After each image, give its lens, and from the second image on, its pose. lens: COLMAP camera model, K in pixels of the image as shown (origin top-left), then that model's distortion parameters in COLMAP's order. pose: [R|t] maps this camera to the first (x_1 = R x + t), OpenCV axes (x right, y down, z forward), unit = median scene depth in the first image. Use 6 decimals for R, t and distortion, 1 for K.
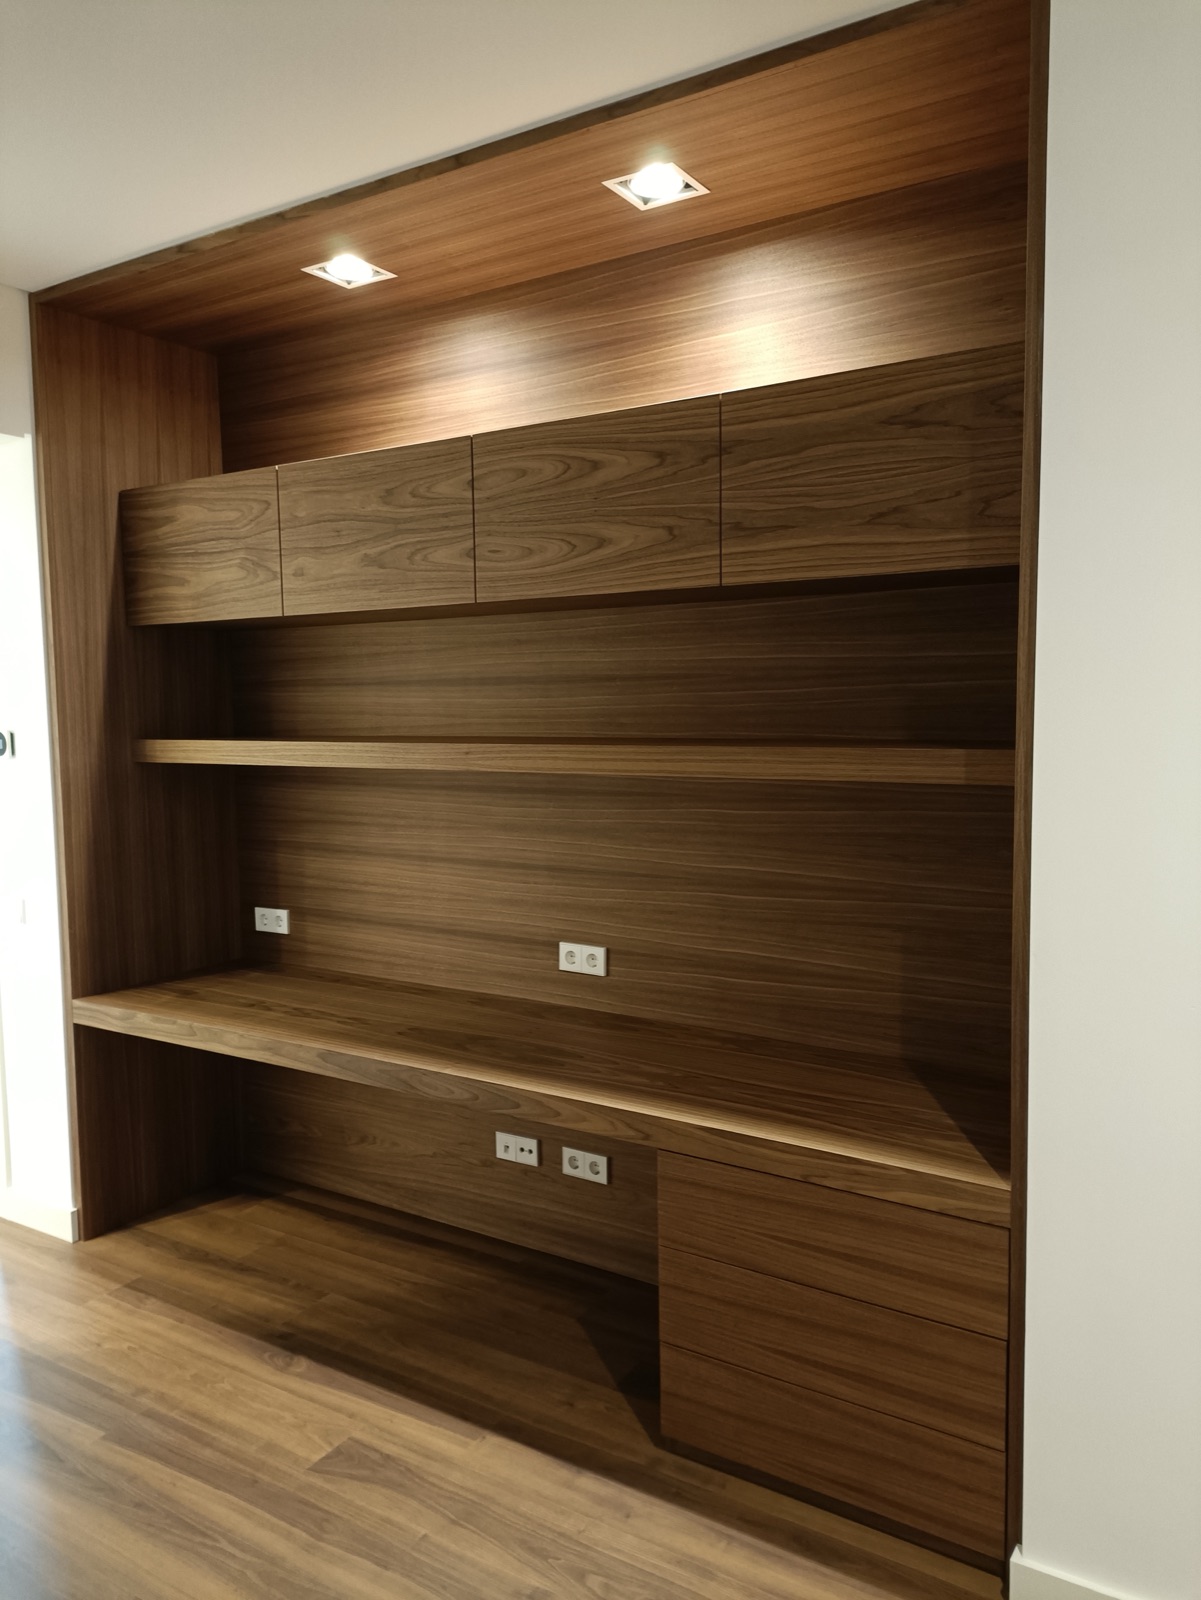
lens RADIAL K [[1187.7, 0, 593.4], [0, 1187.7, 797.5], [0, 0, 1]] dist [0.057483, -0.051815]
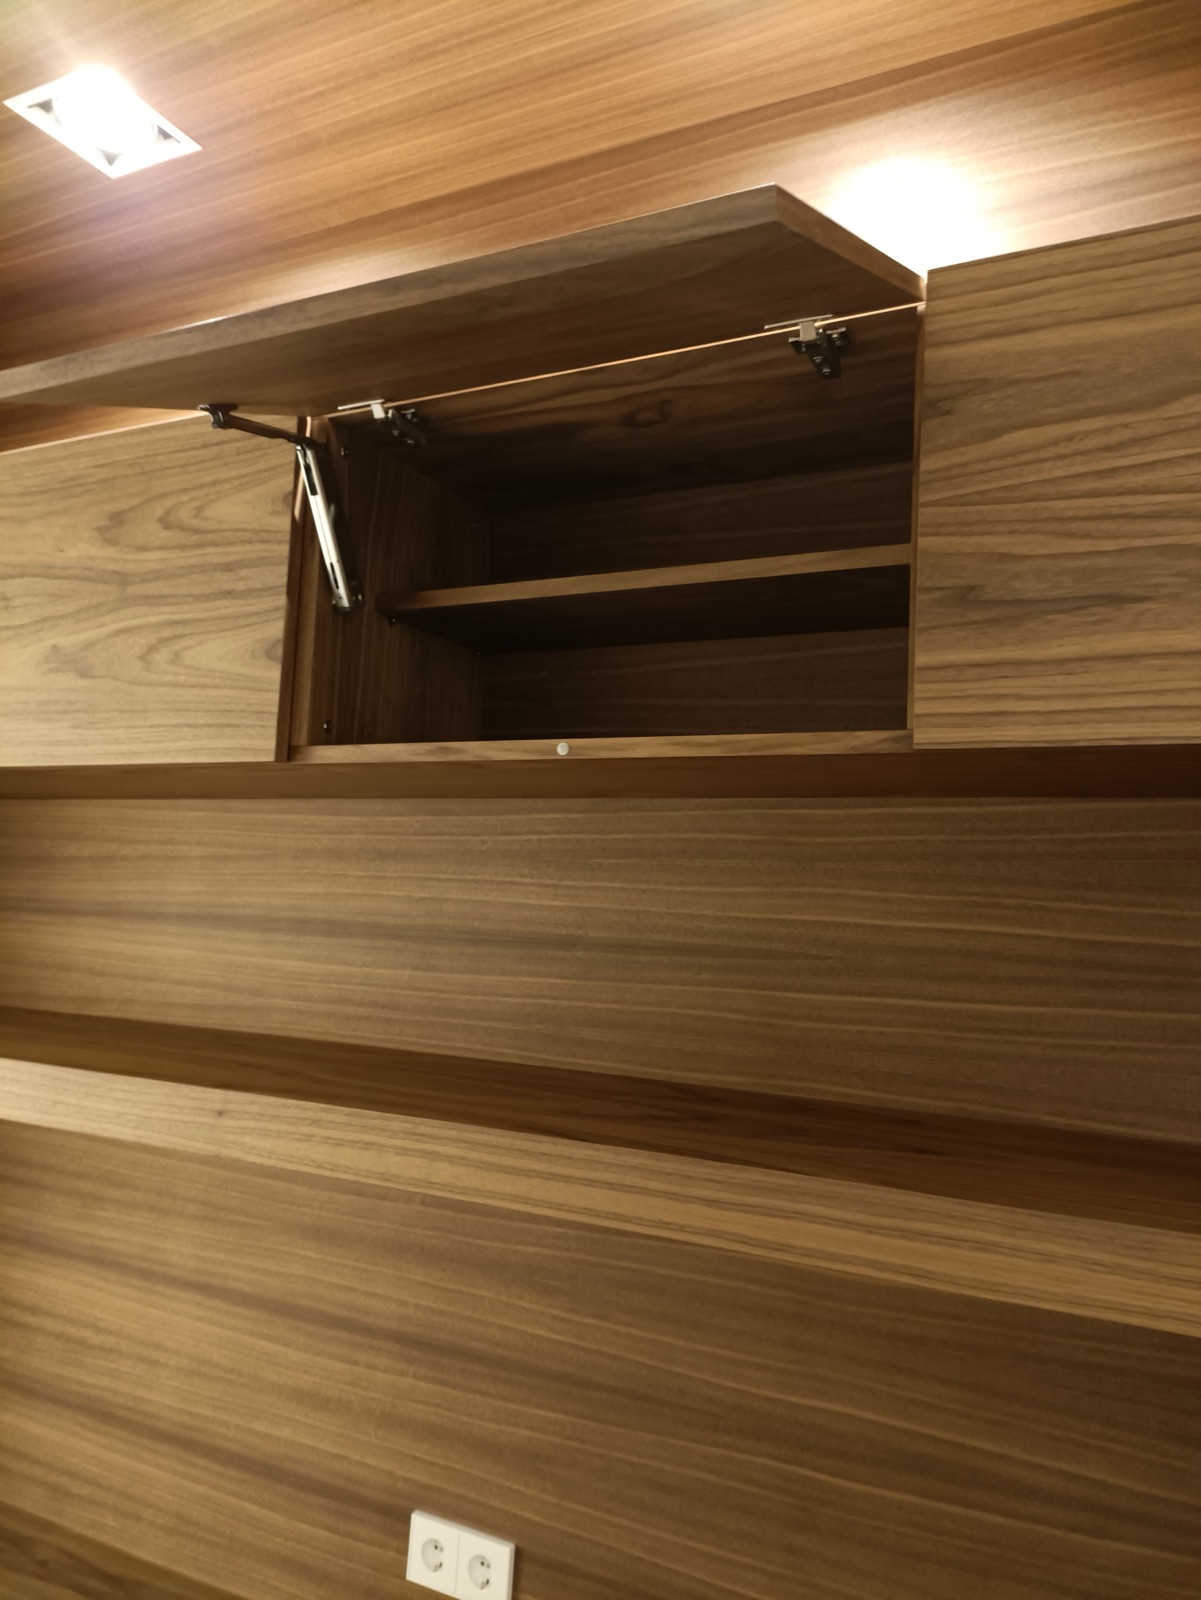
lens RADIAL K [[1187.7, 0, 603.7], [0, 1187.7, 800.5], [0, 0, 1]] dist [0.057483, -0.051815]
pose [[0.993148, 0.069865, 0.093683, -0.019912], [-0.052591, 0.983055, -0.175606, -0.078916], [-0.104365, 0.169475, 0.979993, 0.560123]]
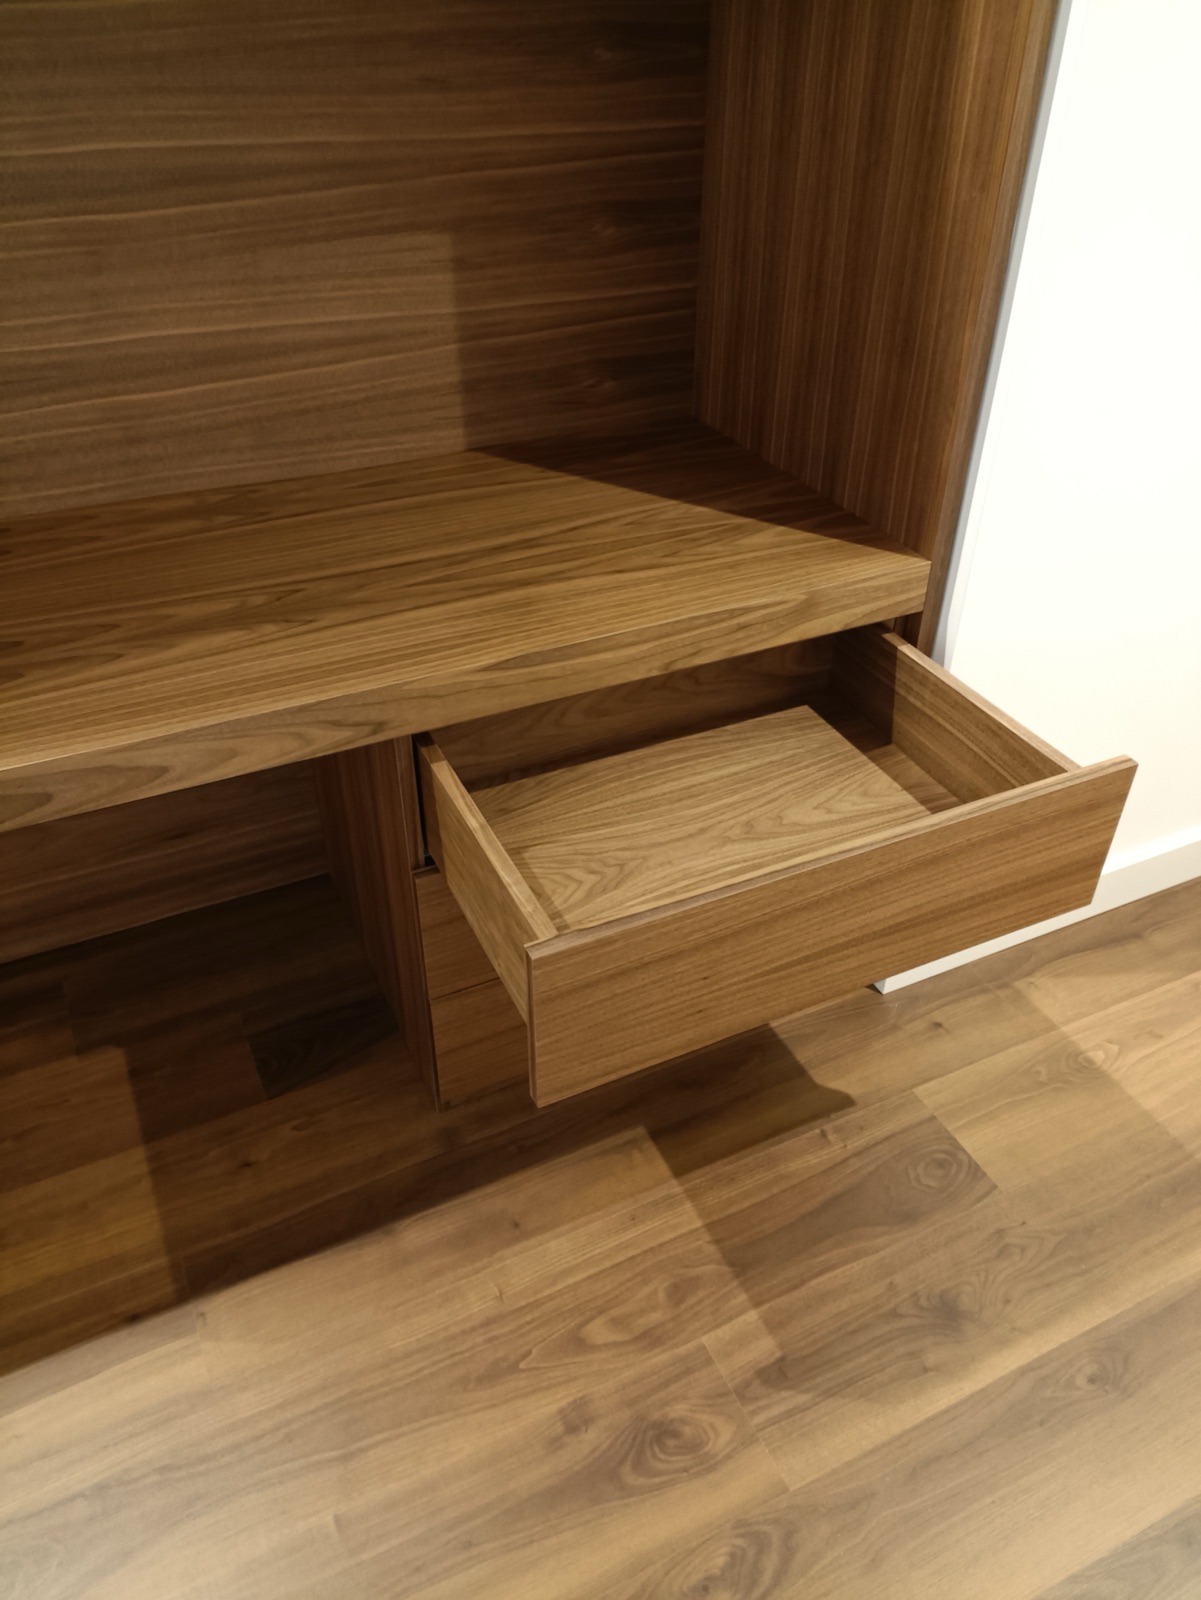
lens RADIAL K [[1187.7, 0, 607.4], [0, 1187.7, 797.6], [0, 0, 1]] dist [0.057483, -0.051815]
pose [[0.529653, -0.485896, 0.695250, -0.235211], [0.061131, 0.839398, 0.540068, 0.030252], [-0.846008, -0.243547, 0.474294, 0.559490]]
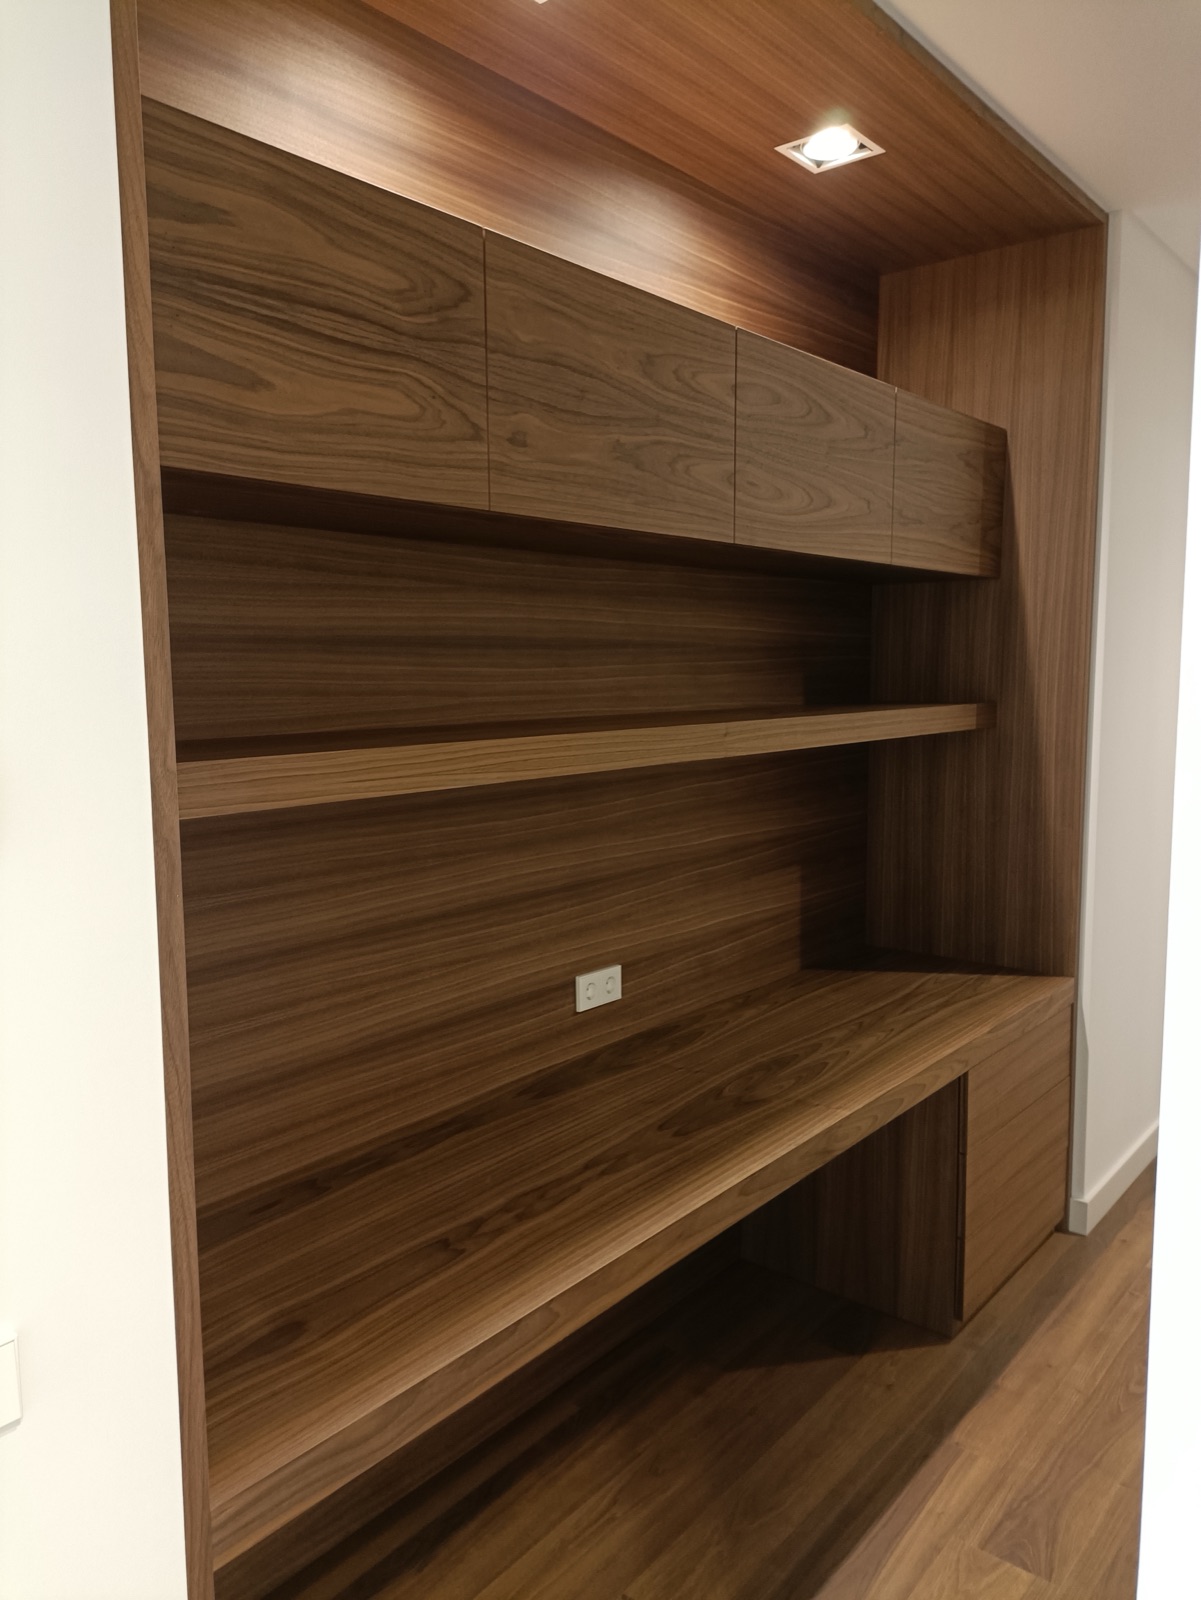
lens RADIAL K [[1187.7, 0, 602.6], [0, 1187.7, 799.2], [0, 0, 1]] dist [0.057483, -0.051815]
pose [[0.119827, -0.096200, 0.988123, -0.900804], [0.089282, 0.992306, 0.085781, -0.070271], [-0.988772, 0.077943, 0.127494, 0.991405]]
